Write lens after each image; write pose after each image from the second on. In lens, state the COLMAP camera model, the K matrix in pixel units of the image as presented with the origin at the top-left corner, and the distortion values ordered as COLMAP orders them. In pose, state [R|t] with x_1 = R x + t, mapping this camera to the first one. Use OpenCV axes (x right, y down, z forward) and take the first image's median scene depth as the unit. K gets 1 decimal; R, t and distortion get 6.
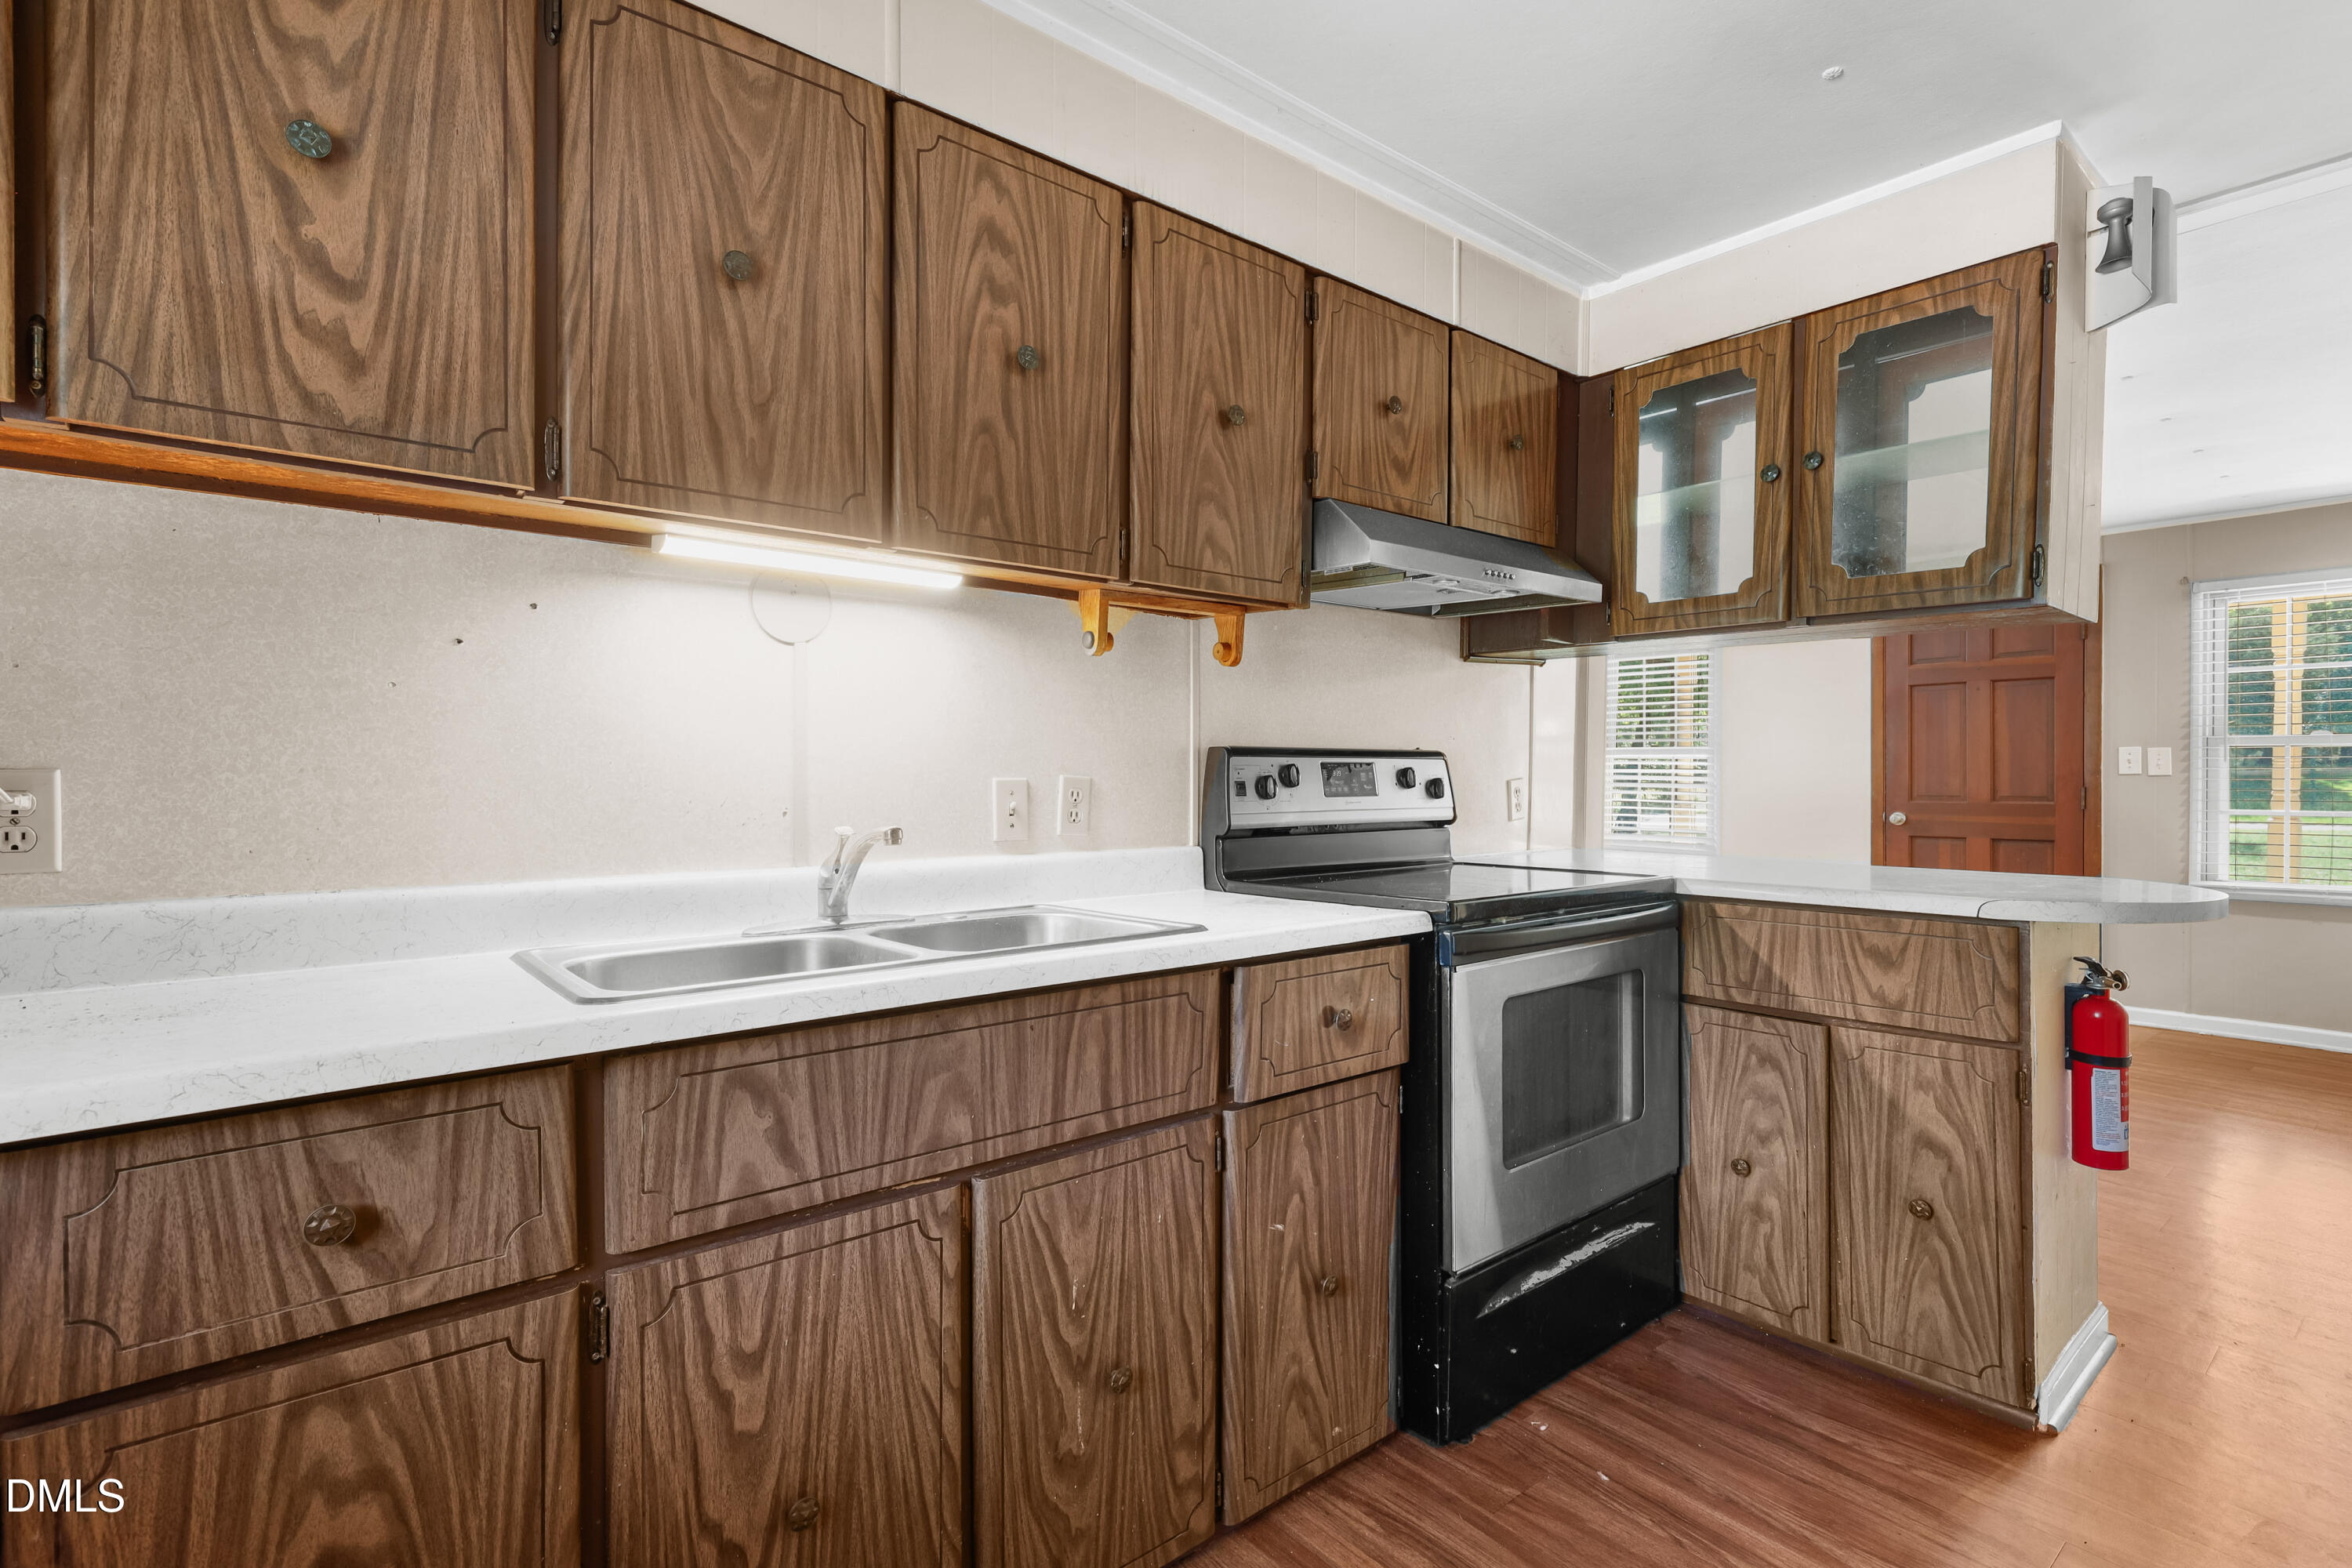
lens RADIAL K [[1100.7, 0, 1177.6], [0, 1100.7, 776.1], [0, 0, 1]] dist [0.003290, -0.000307]
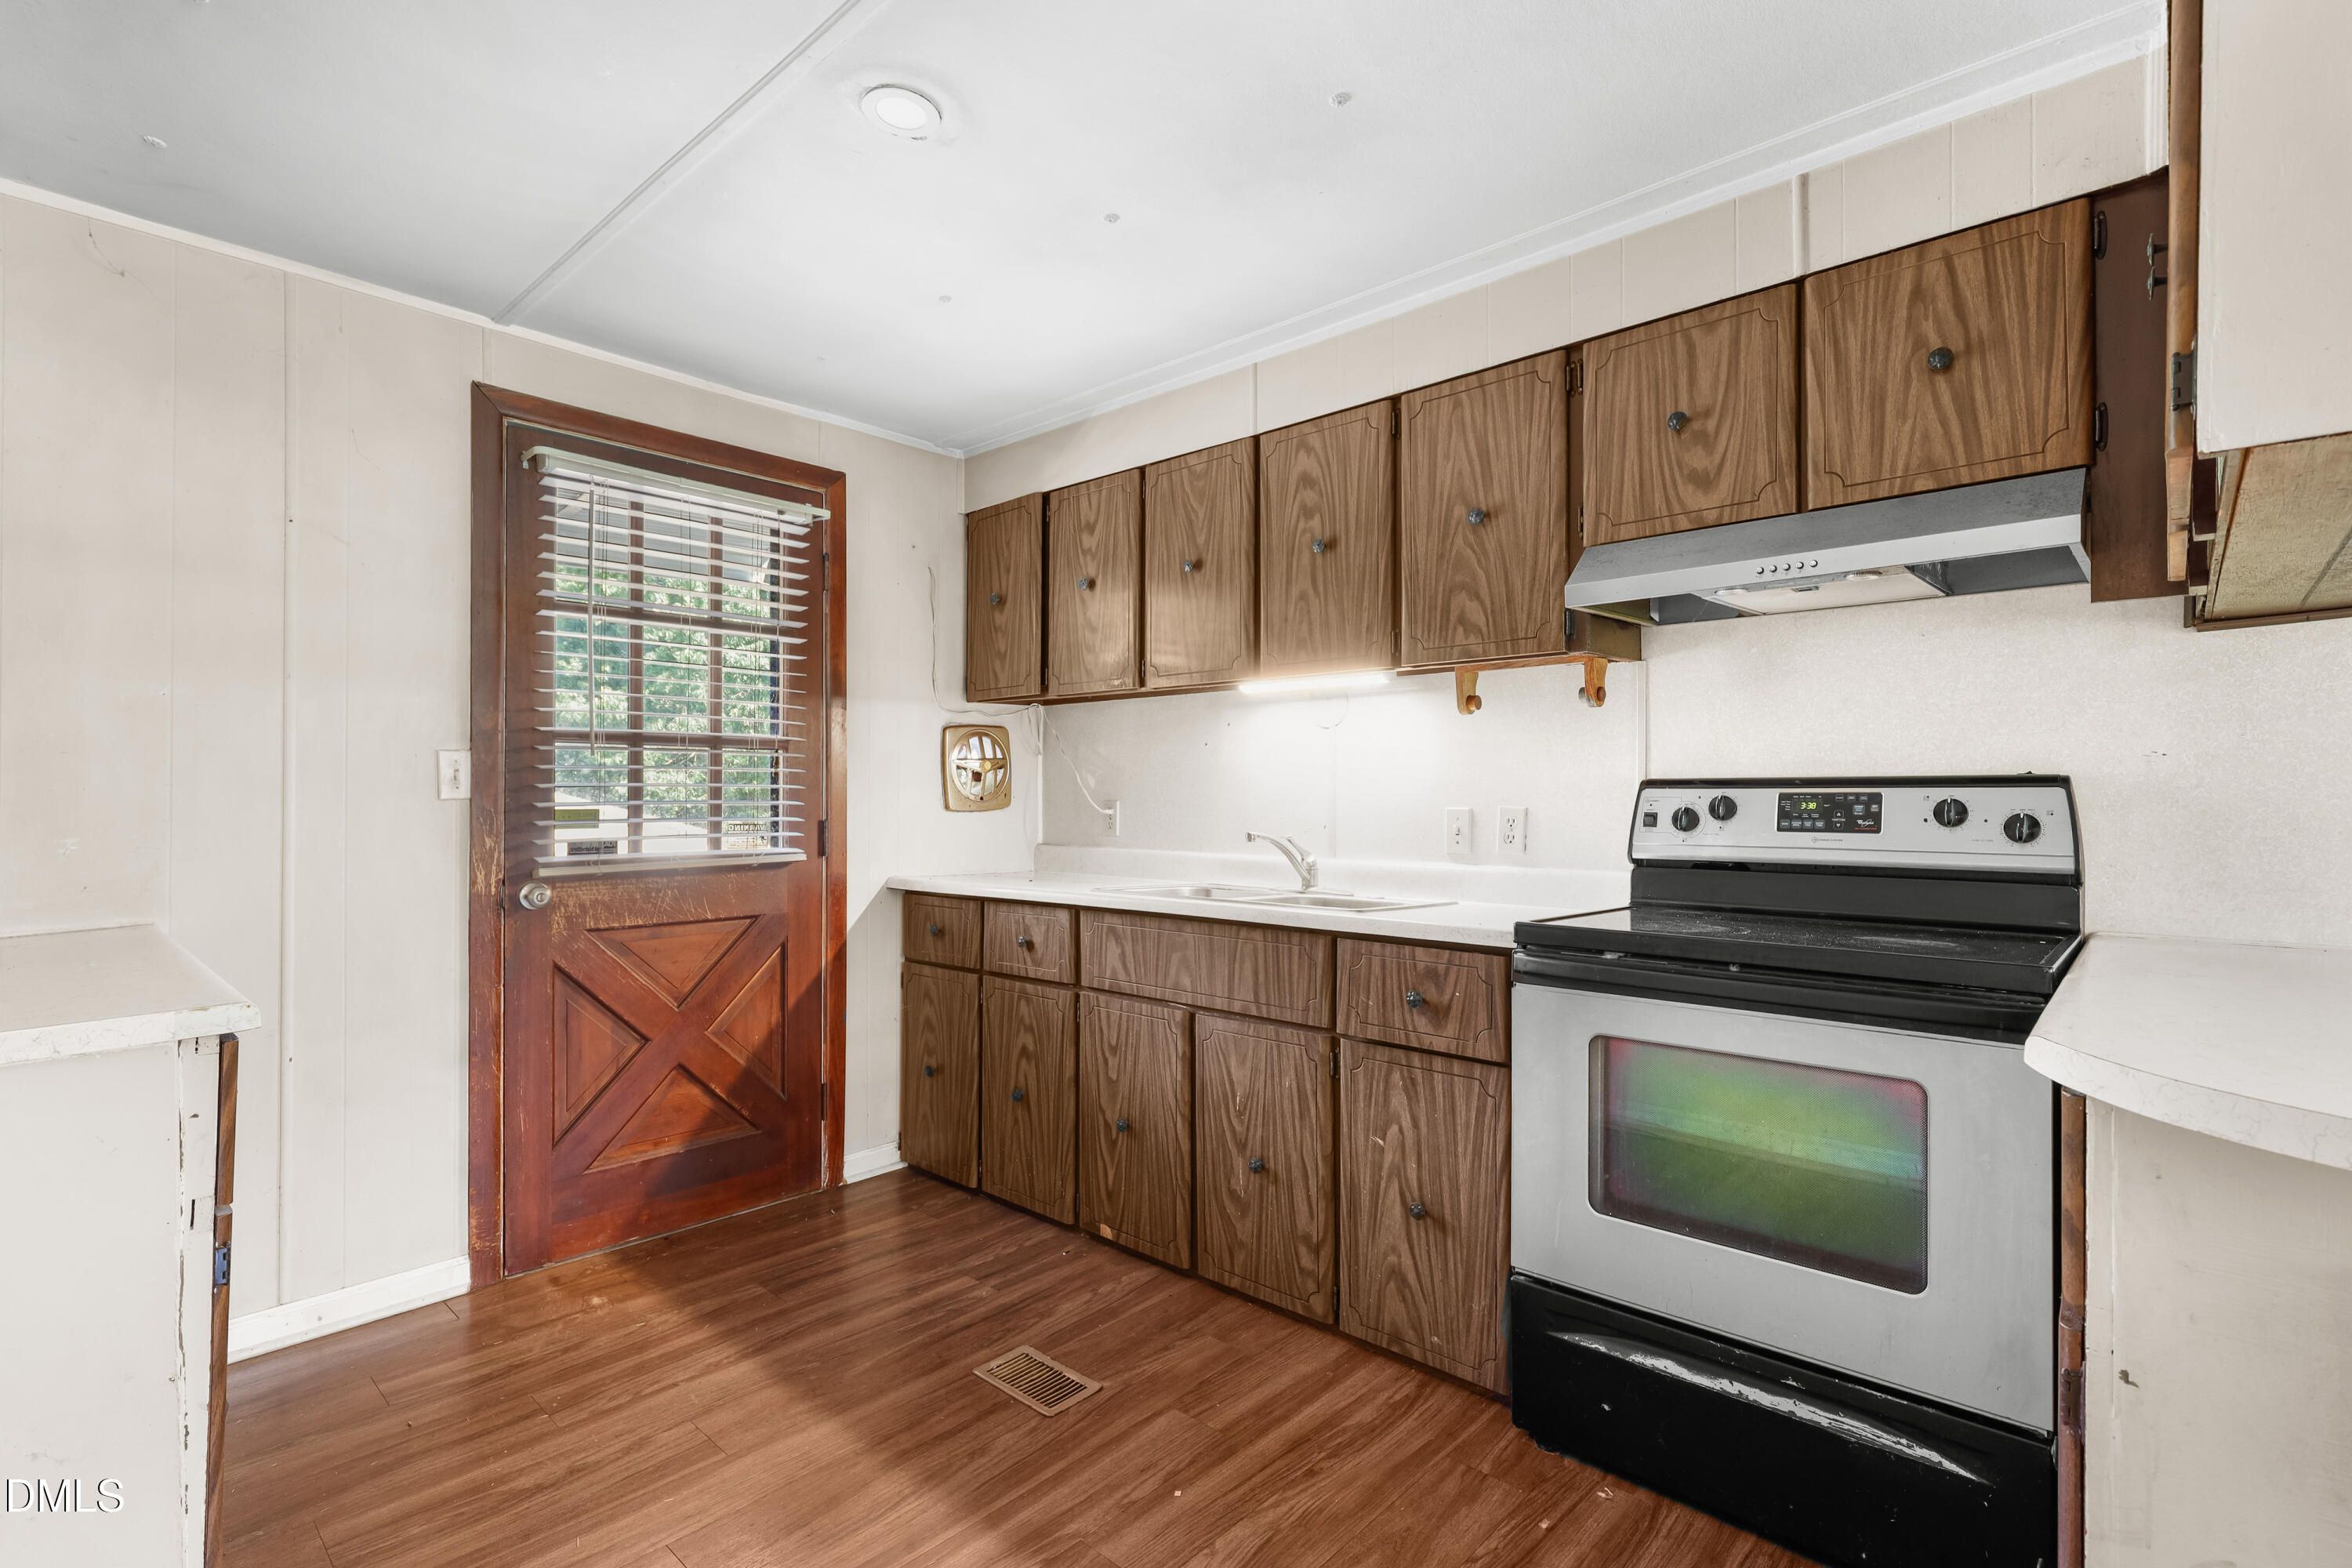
lens RADIAL K [[1093.9, 0, 1176.0], [0, 1093.9, 784.0], [0, 0, 1]] dist [-0.001135, -0.000003]
pose [[0.135747, -0.017810, -0.990583, 0.350306], [-0.010280, 0.999759, -0.019384, 0.000696], [0.990690, 0.012814, 0.135531, 0.143521]]
